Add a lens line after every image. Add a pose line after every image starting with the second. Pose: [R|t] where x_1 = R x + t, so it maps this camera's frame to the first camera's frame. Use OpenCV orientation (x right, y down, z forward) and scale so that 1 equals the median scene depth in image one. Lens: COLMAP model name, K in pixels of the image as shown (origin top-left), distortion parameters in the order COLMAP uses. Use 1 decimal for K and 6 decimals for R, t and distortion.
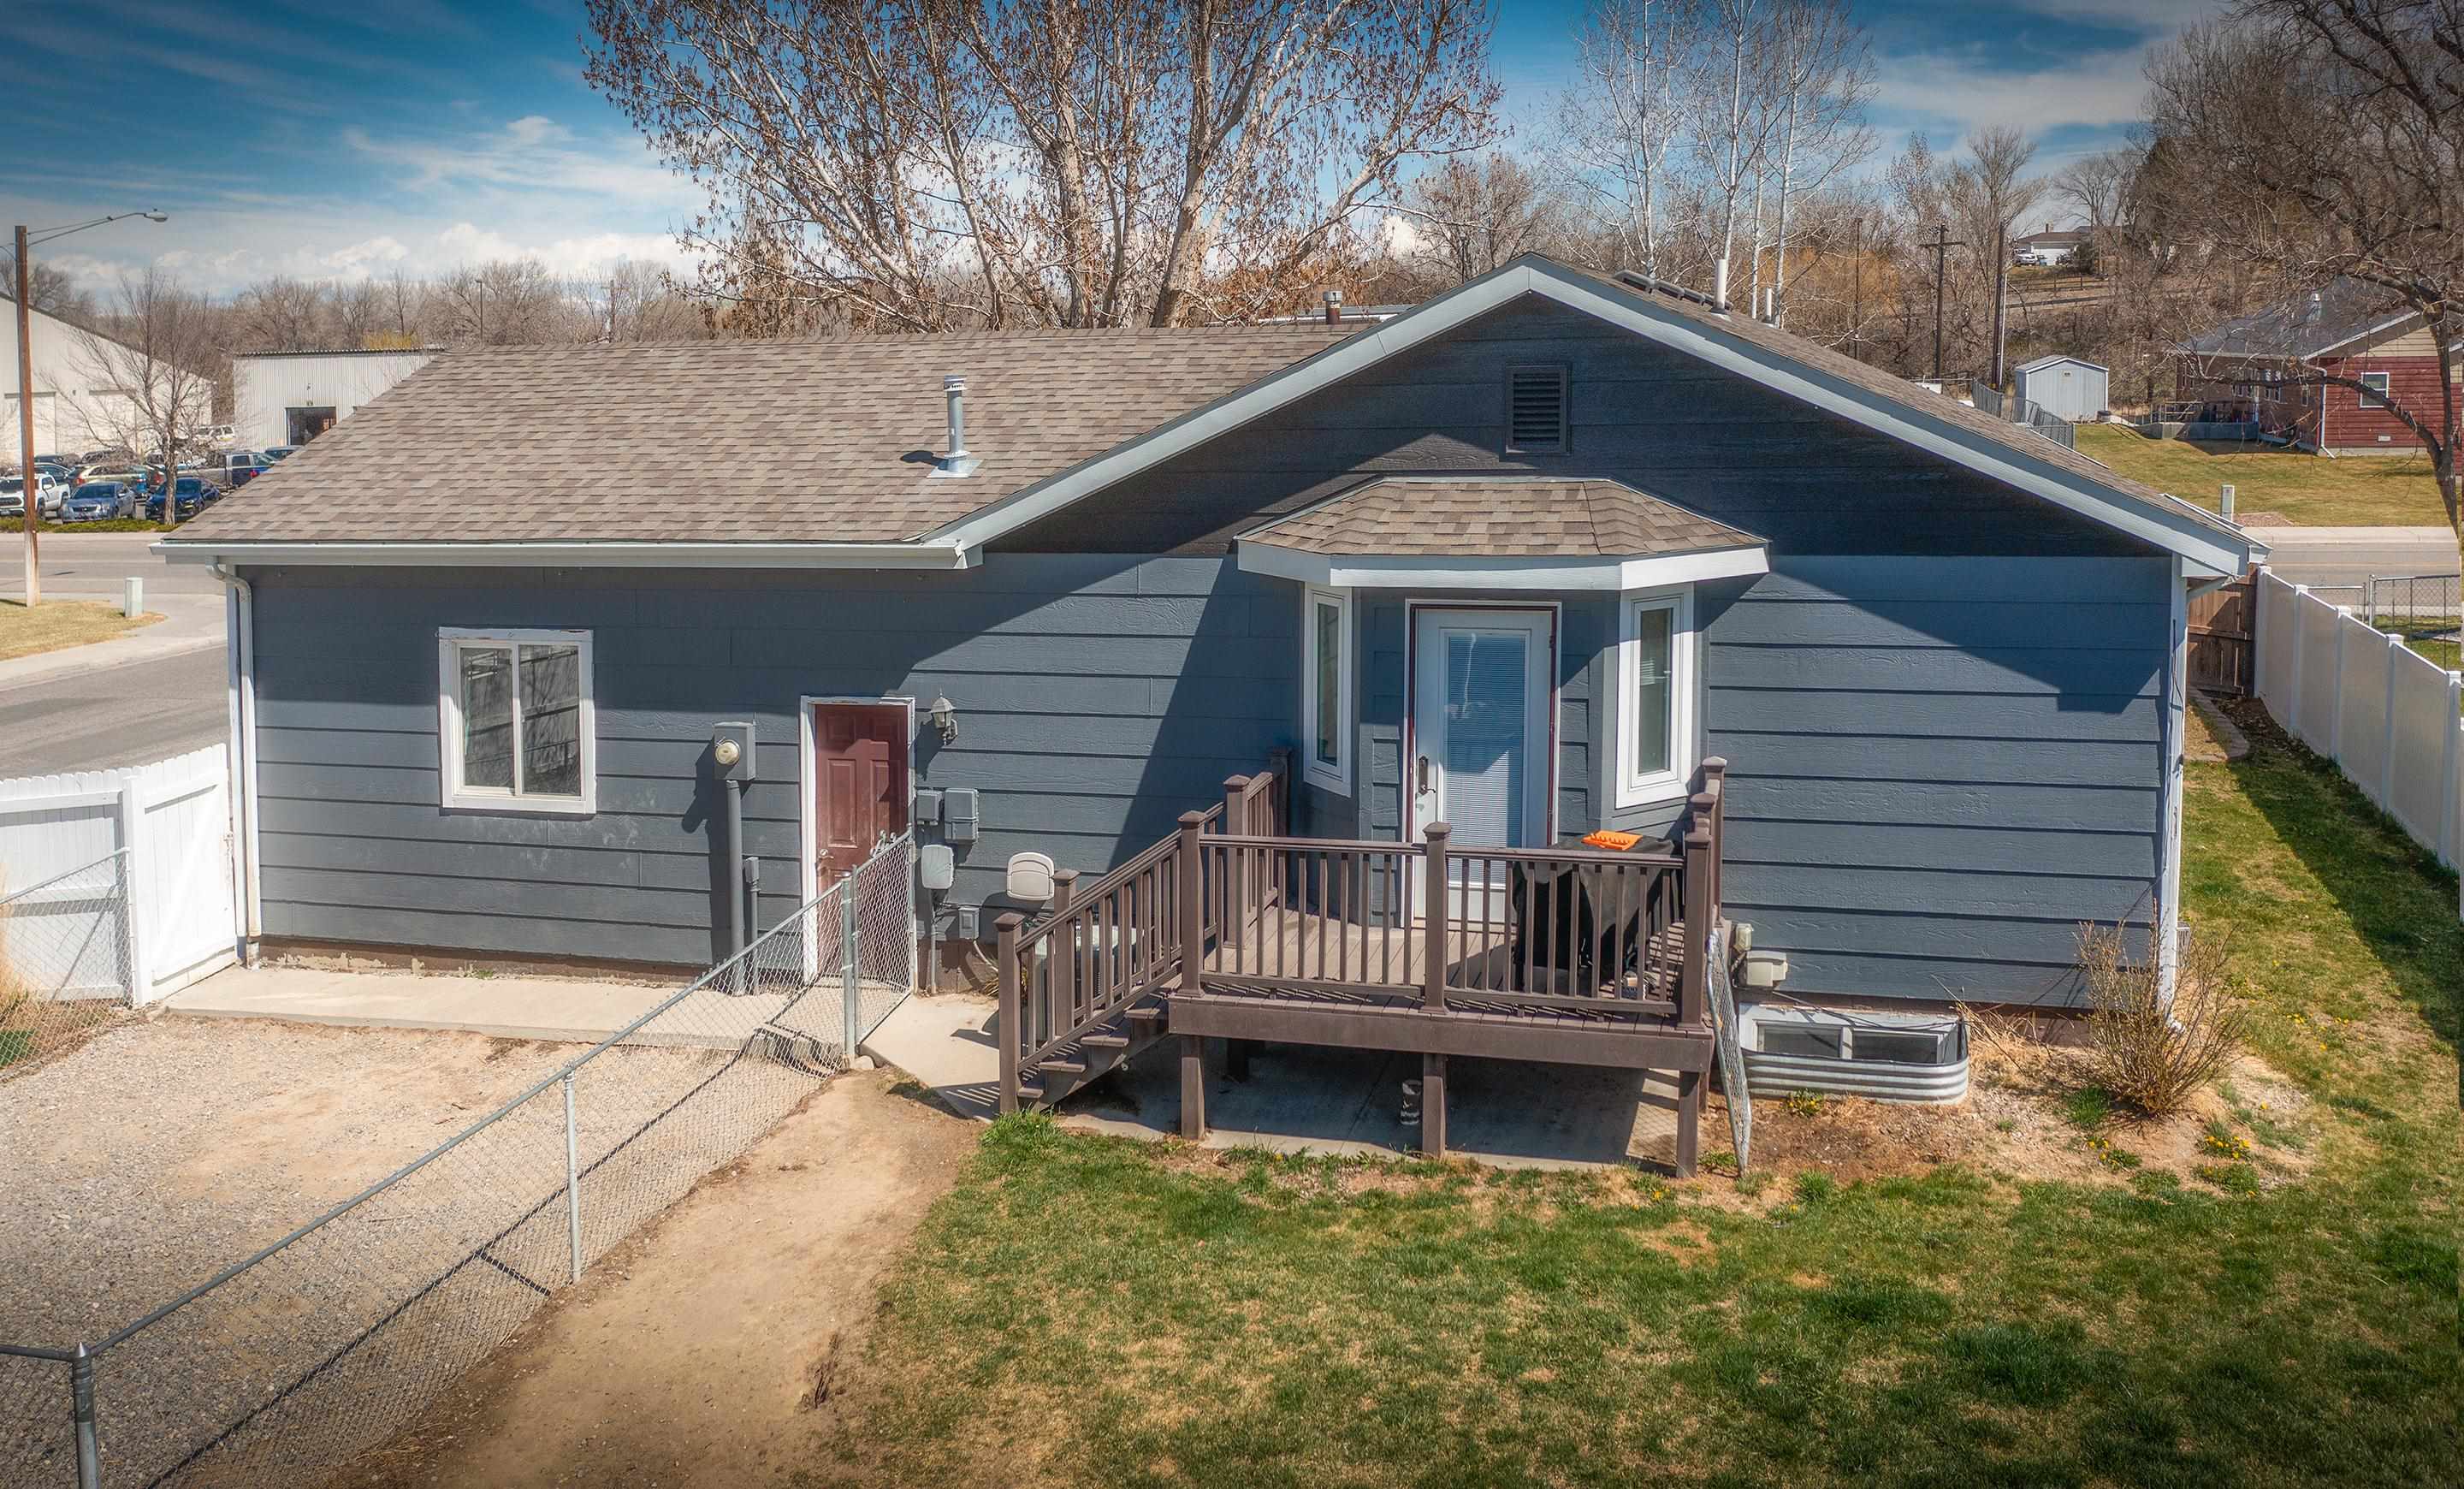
lens RADIAL K [[1957.7, 0, 1325.9], [0, 1957.7, 742.0], [0, 0, 1]] dist [-0.030752, 0.007604]
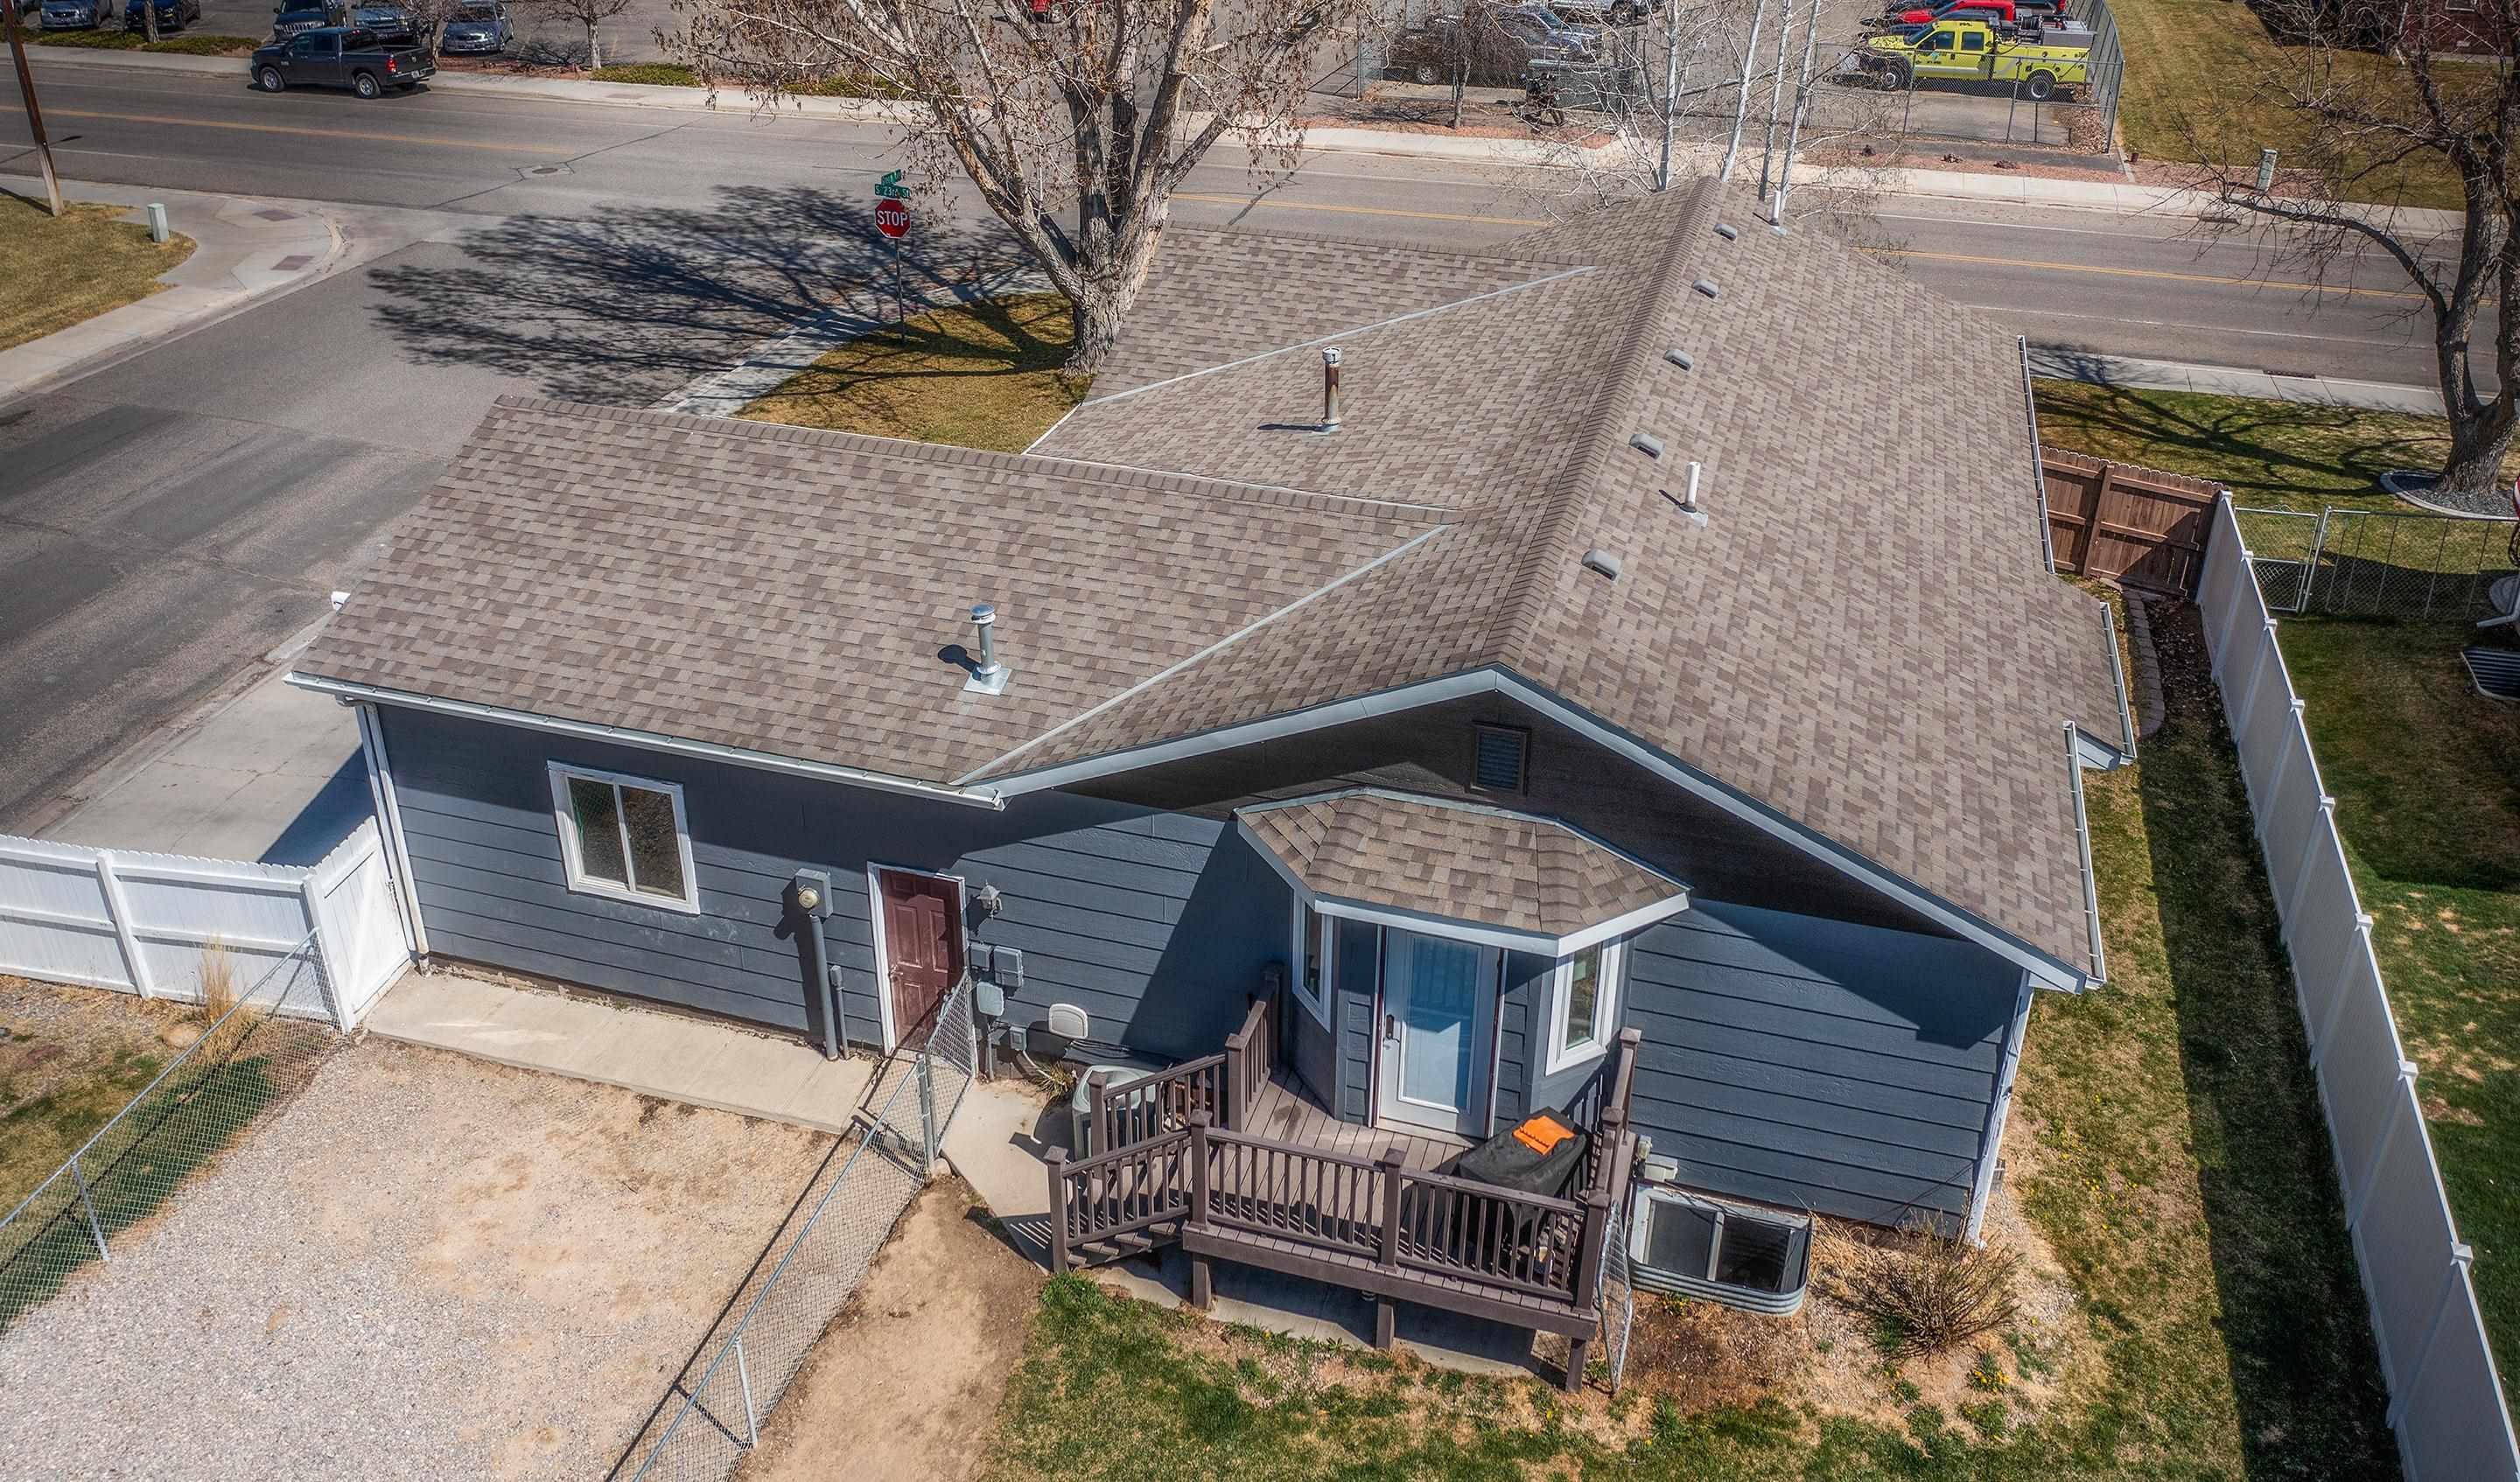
lens RADIAL K [[1959.4, 0, 1260.0], [0, 1959.4, 741.0], [0, 0, 1]] dist [-0.029484, -0.000904]
pose [[0.999174, 0.020211, -0.035253, 0.008565], [-0.004901, 0.921135, 0.389212, -0.619363], [0.040339, -0.388718, 0.920473, -0.052324]]
